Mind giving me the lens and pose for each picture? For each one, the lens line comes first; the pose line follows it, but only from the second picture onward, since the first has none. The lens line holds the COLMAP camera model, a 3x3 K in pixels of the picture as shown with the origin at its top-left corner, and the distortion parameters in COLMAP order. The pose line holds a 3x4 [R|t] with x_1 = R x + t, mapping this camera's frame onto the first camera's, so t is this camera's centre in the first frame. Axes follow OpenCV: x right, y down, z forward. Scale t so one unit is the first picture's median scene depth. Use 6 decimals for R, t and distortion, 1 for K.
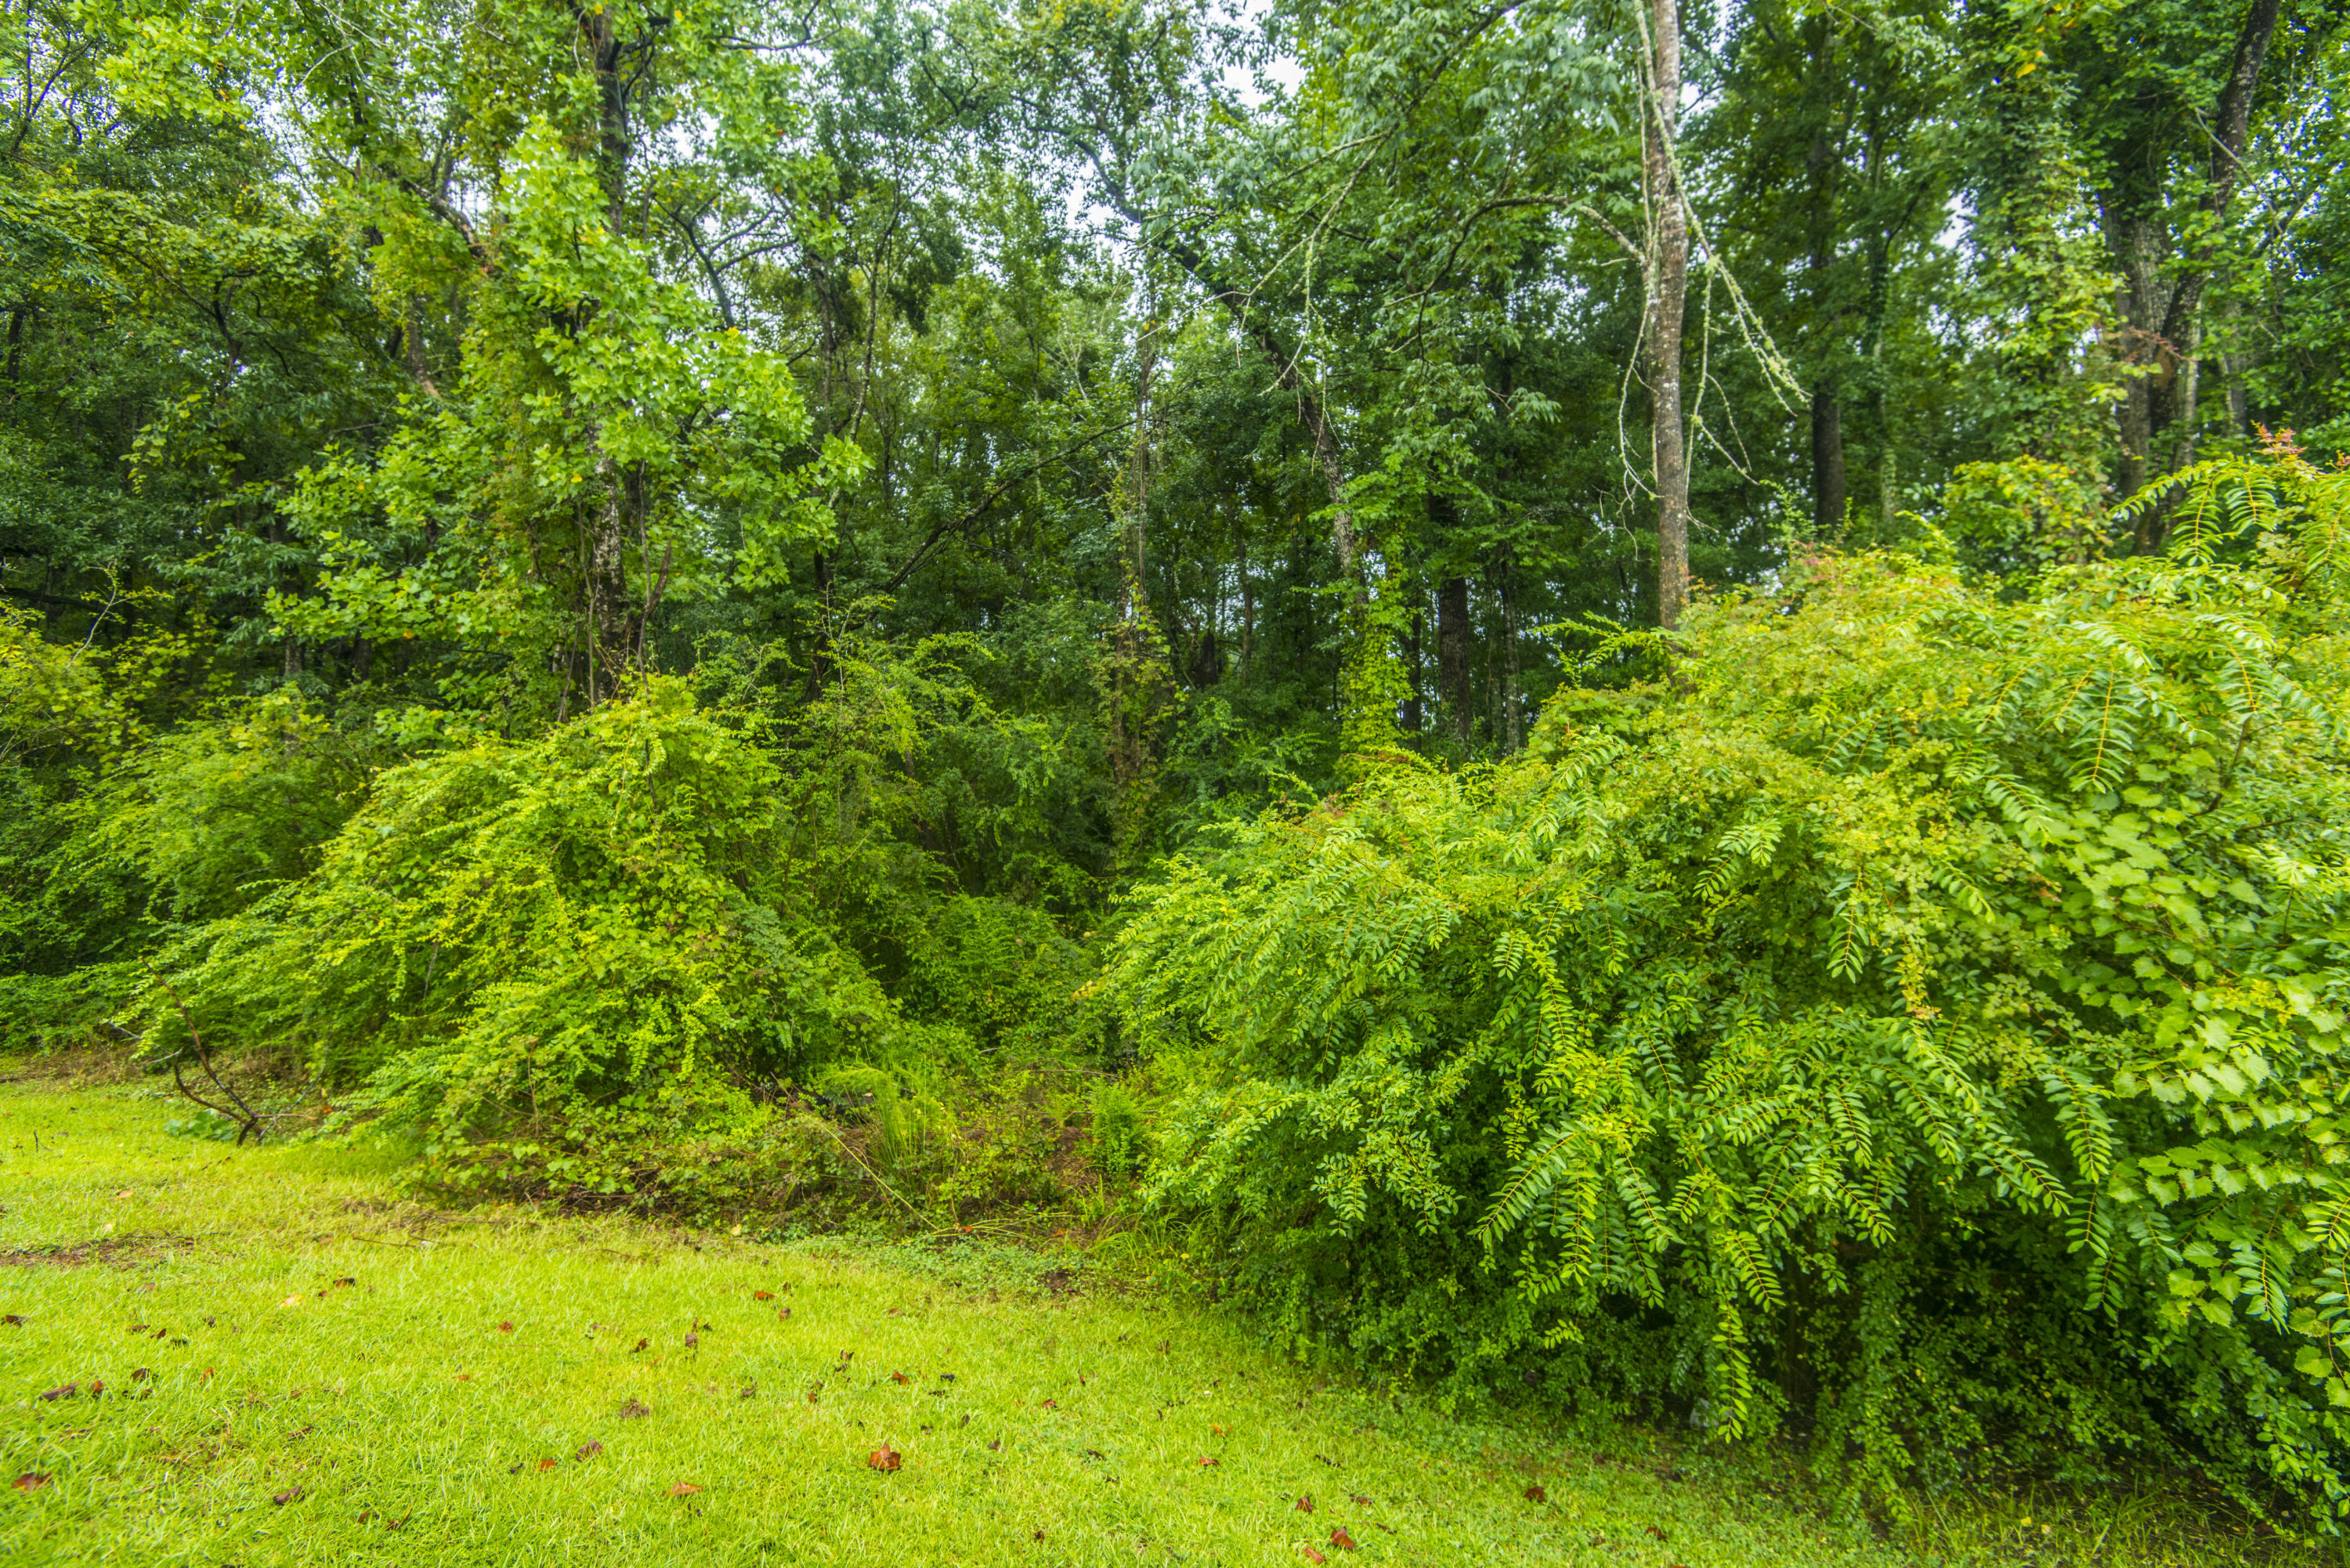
lens RADIAL K [[1056.9, 0, 1168.7], [0, 1056.9, 789.8], [0, 0, 1]] dist [0.026729, -0.015668]
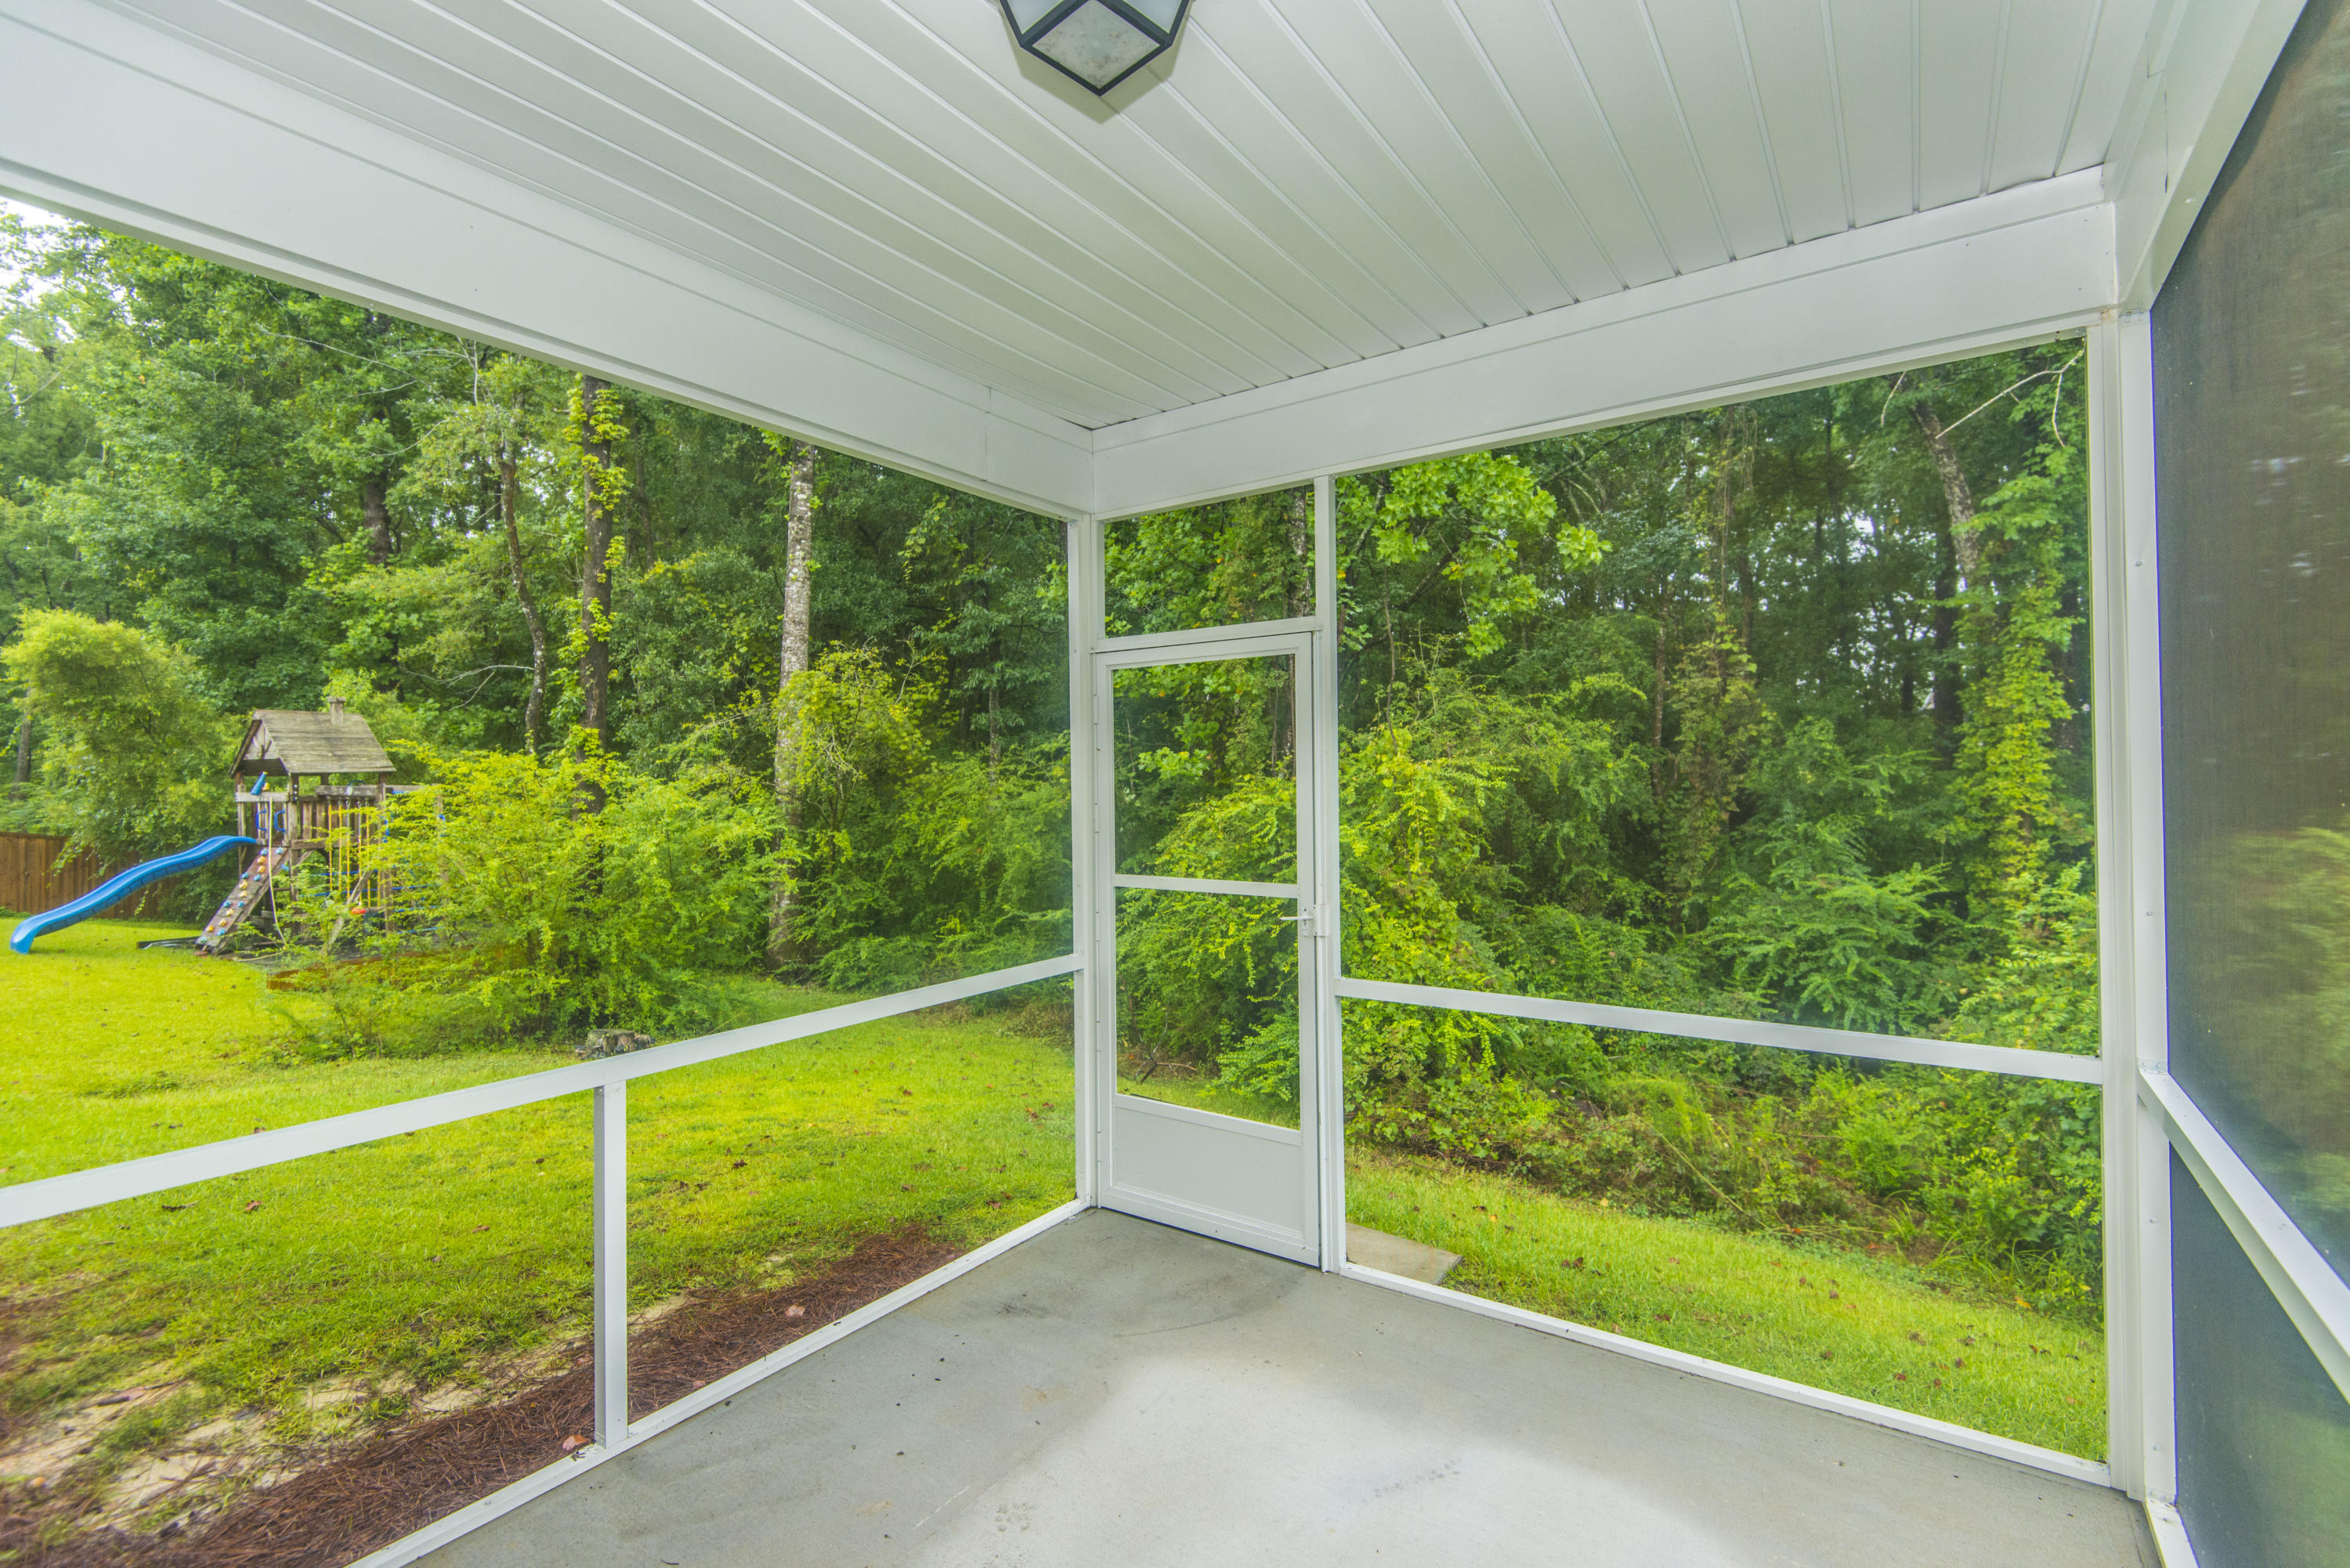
lens RADIAL K [[1056.9, 0, 1180.0], [0, 1056.9, 779.6], [0, 0, 1]] dist [0.026729, -0.015668]
pose [[0.939788, 0.005583, -0.341713, -0.181668], [-0.003908, 0.999977, 0.005588, -0.034398], [0.341736, -0.003916, 0.939788, -0.135452]]
